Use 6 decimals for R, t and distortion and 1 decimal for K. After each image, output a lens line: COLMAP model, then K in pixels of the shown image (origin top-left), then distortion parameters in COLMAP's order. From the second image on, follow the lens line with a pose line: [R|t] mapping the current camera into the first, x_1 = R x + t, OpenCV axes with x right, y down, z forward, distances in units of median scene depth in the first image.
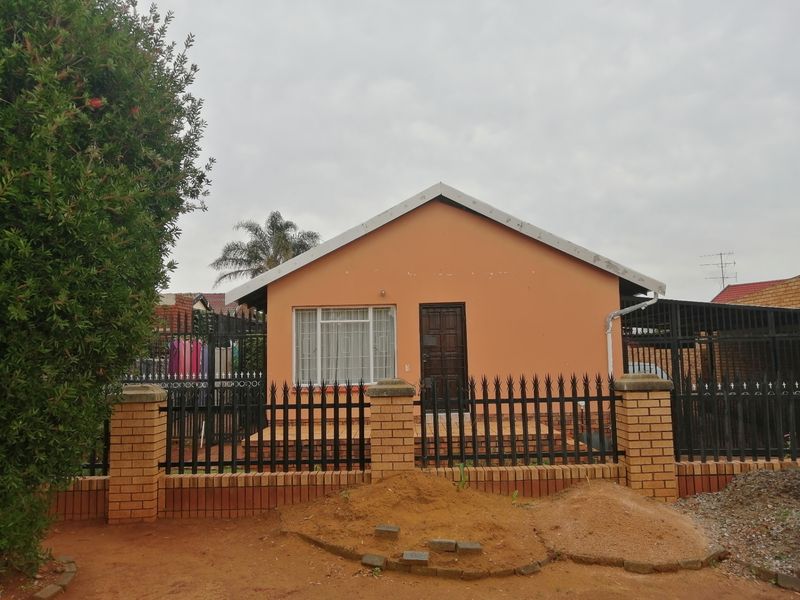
lens RADIAL K [[630.7, 0, 397.2], [0, 630.7, 299.3], [0, 0, 1]] dist [-0.016580, 0.037423]
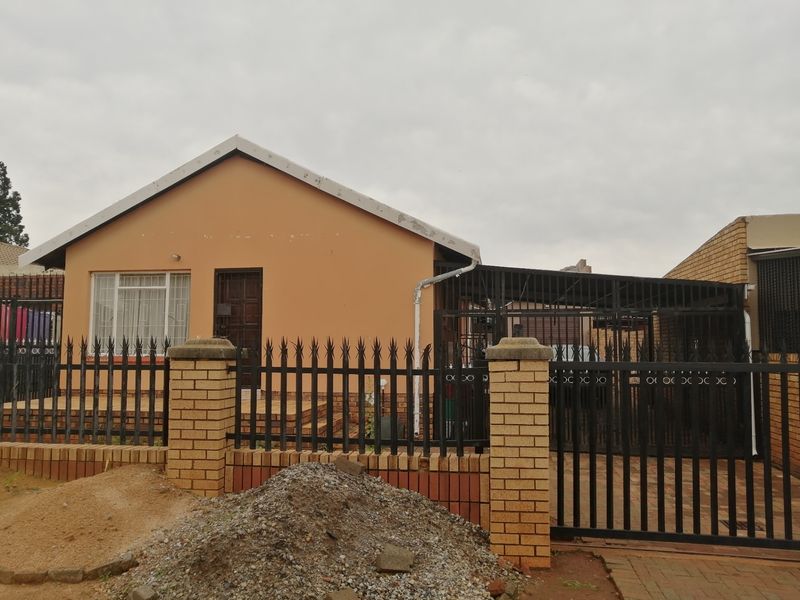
lens RADIAL K [[630.7, 0, 403.8], [0, 630.7, 296.3], [0, 0, 1]] dist [-0.016580, 0.037423]
pose [[0.986889, 0.012668, -0.160904, 0.456758], [-0.009656, 0.999763, 0.019492, 0.026347], [0.161113, -0.017683, 0.986778, 0.140067]]
